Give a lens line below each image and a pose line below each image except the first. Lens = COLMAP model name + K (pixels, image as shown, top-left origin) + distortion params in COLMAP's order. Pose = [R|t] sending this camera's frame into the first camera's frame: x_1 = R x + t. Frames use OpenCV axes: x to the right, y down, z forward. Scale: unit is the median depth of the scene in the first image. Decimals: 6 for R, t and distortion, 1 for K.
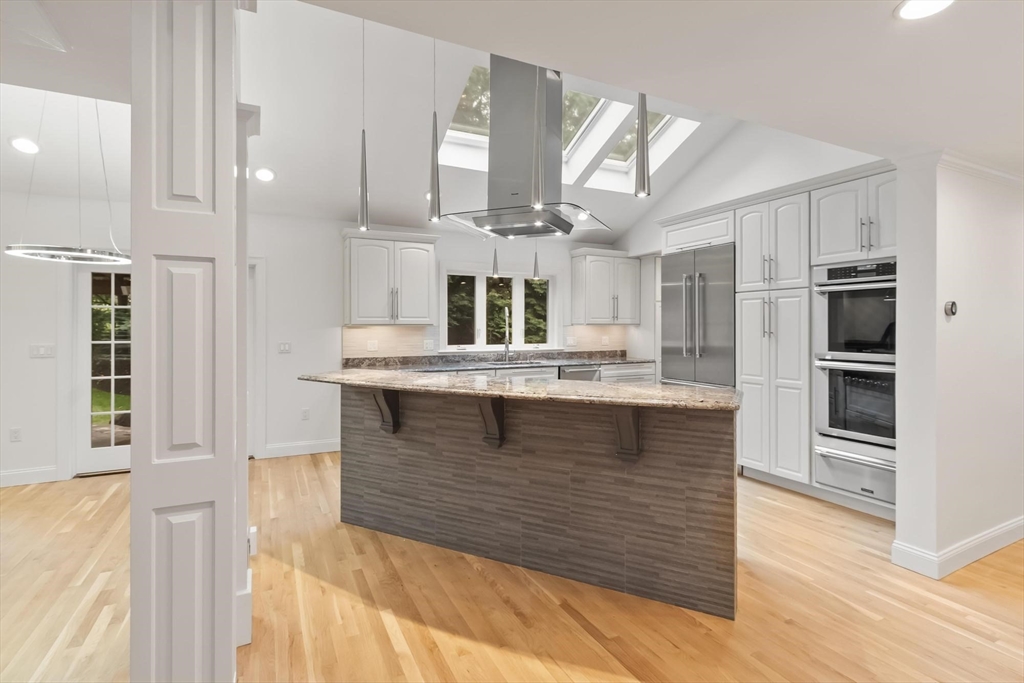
lens RADIAL K [[464.7, 0, 513.4], [0, 464.7, 322.8], [0, 0, 1]] dist [-0.000791, -0.000005]
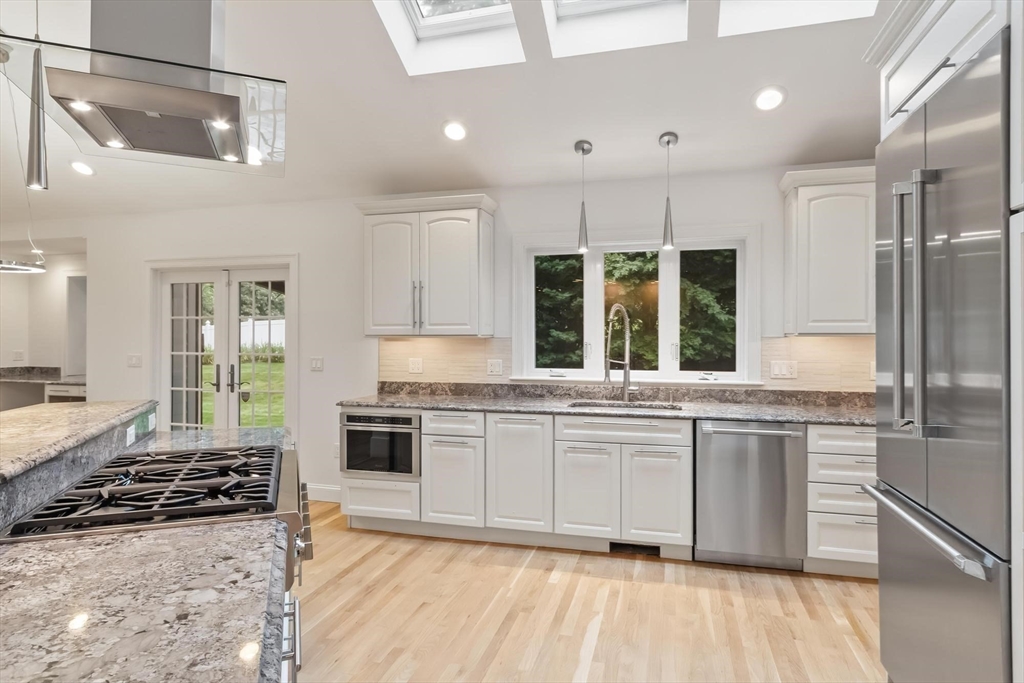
lens RADIAL K [[567.4, 0, 512.0], [0, 567.4, 341.5], [0, 0, 1]] dist [-0.020807, -0.000417]
pose [[0.746957, 0.003716, -0.664862, 0.348067], [0.003311, 0.999951, 0.009309, 0.004839], [0.664864, -0.009155, 0.746908, 0.415152]]
